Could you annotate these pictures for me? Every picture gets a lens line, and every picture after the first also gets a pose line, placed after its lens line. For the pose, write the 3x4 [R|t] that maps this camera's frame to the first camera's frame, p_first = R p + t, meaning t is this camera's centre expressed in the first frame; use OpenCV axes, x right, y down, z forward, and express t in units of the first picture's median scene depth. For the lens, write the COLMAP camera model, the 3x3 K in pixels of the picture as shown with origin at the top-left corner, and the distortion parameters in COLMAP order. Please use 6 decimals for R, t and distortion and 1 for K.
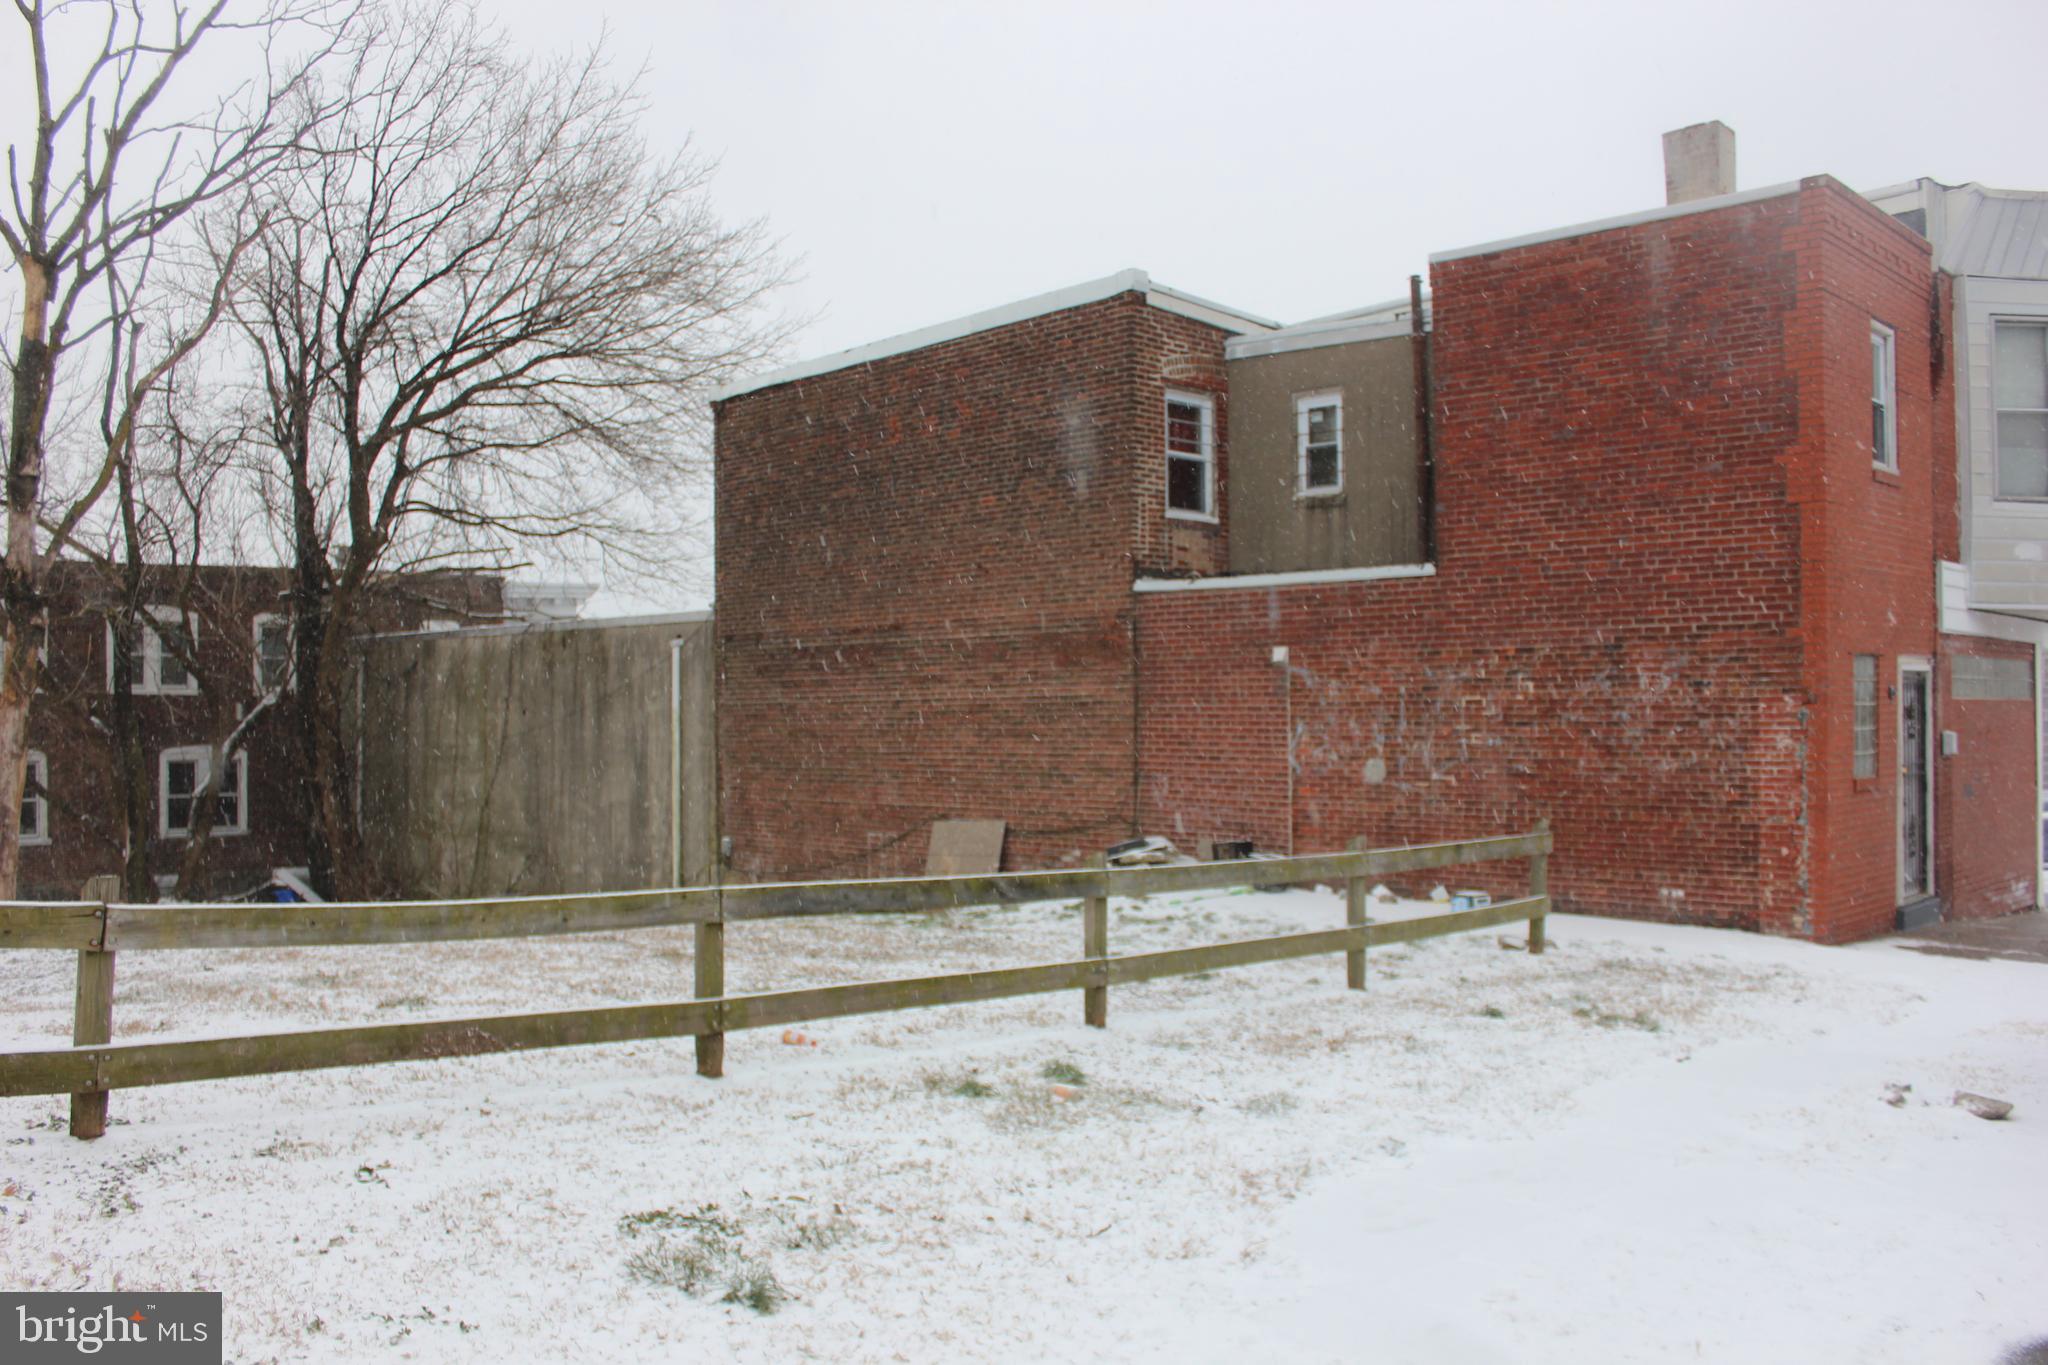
lens RADIAL K [[1674.4, 0, 1000.9], [0, 1674.4, 698.5], [0, 0, 1]] dist [-0.160910, 0.138174]
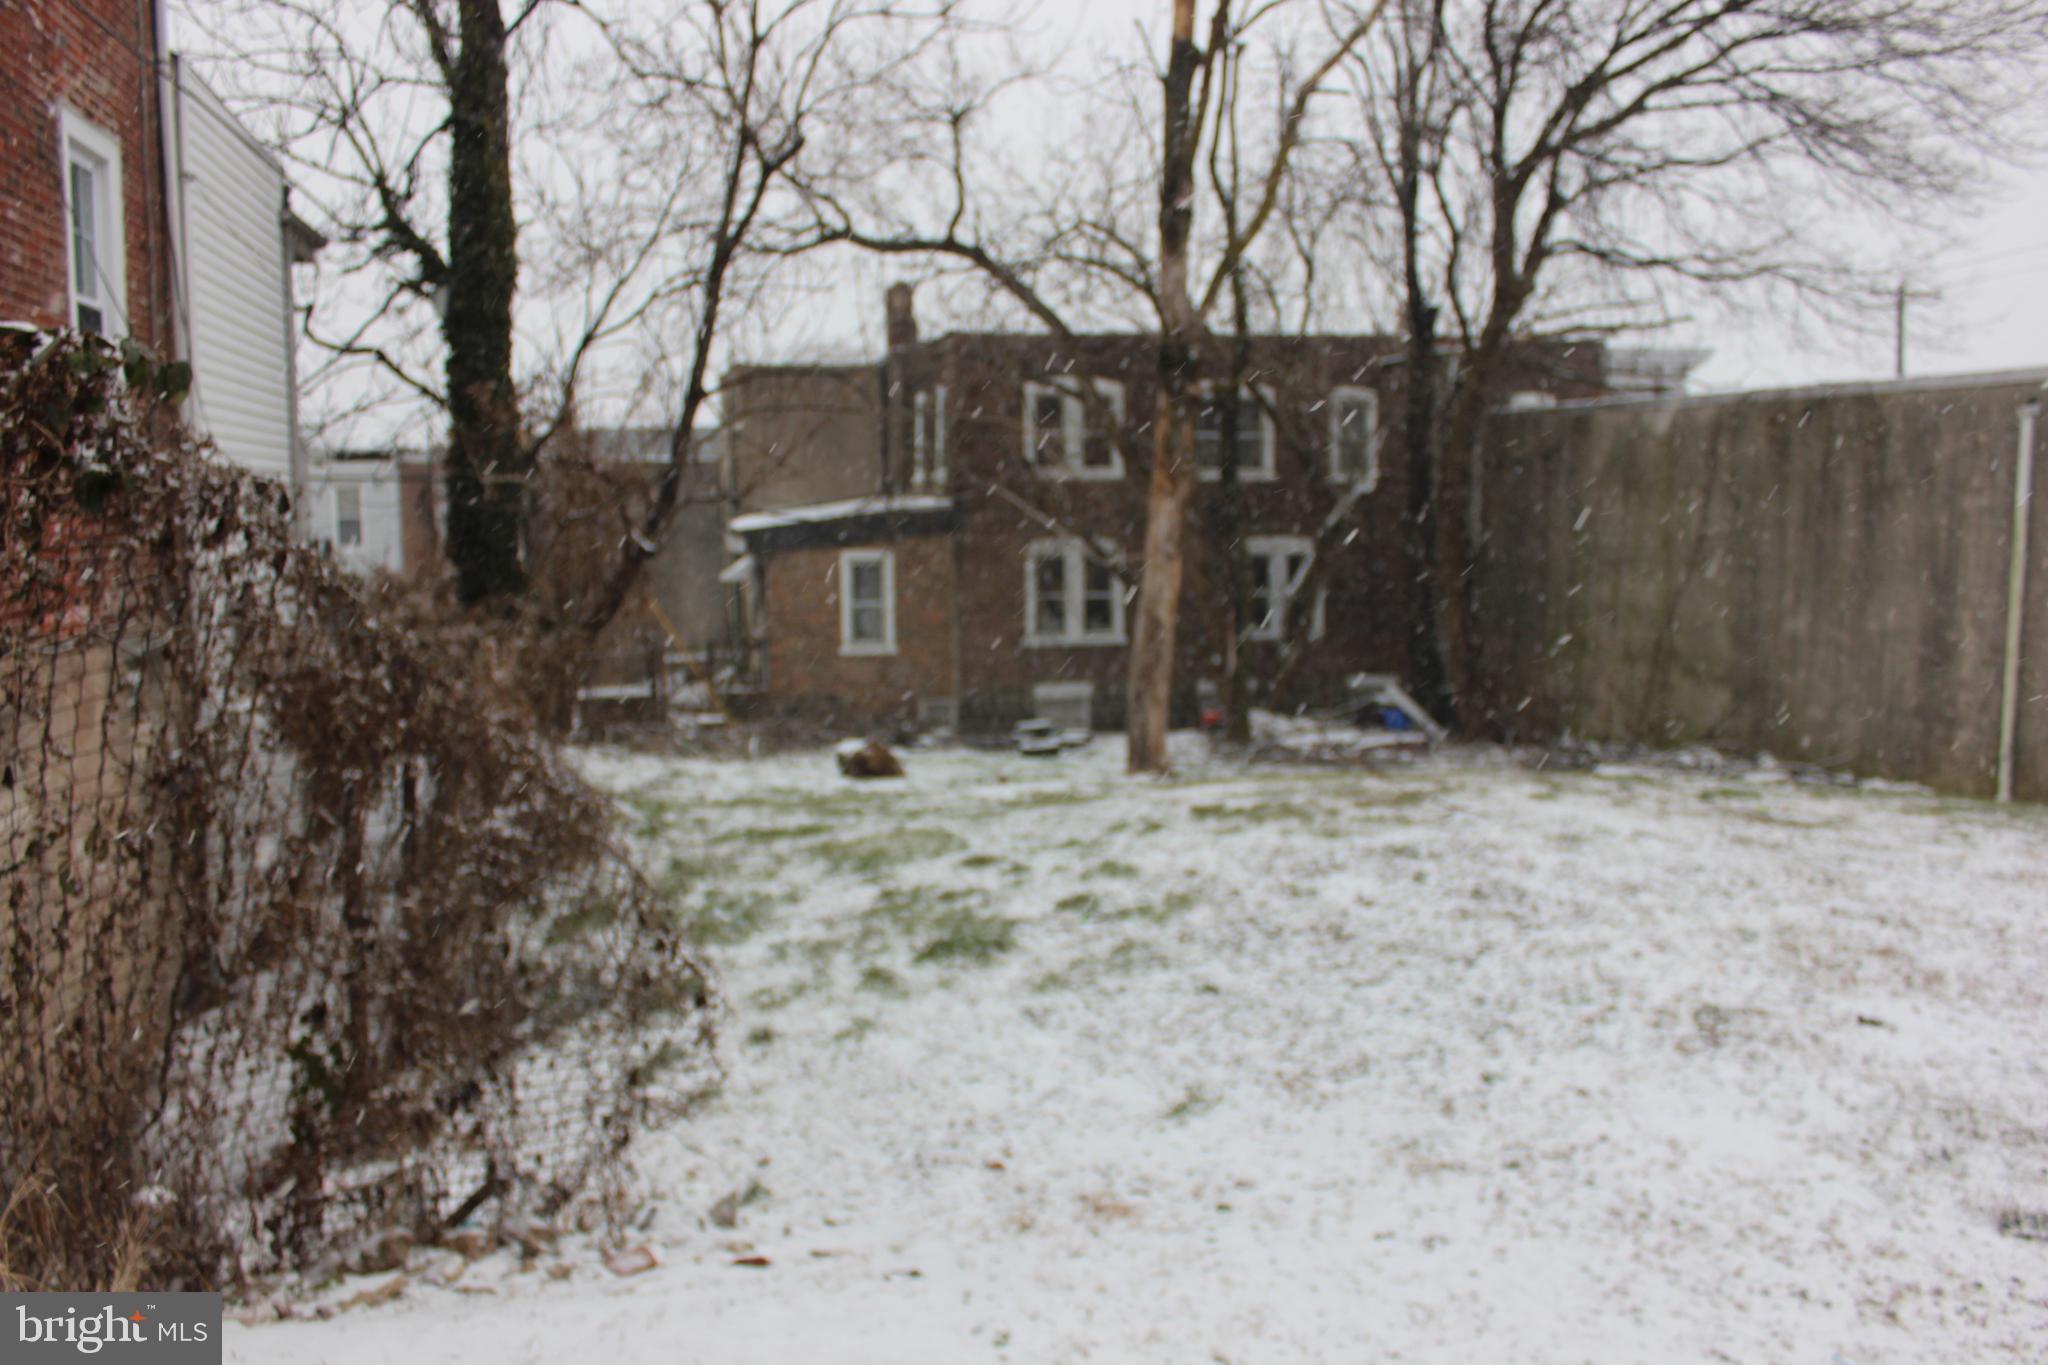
lens RADIAL K [[1694.2, 0, 1016.4], [0, 1694.2, 698.7], [0, 0, 1]] dist [-0.168331, 0.145527]
pose [[0.859429, 0.059278, -0.507807, -0.201206], [0.006093, 0.991997, 0.126110, -0.001462], [0.511219, -0.111477, 0.852190, 0.184138]]
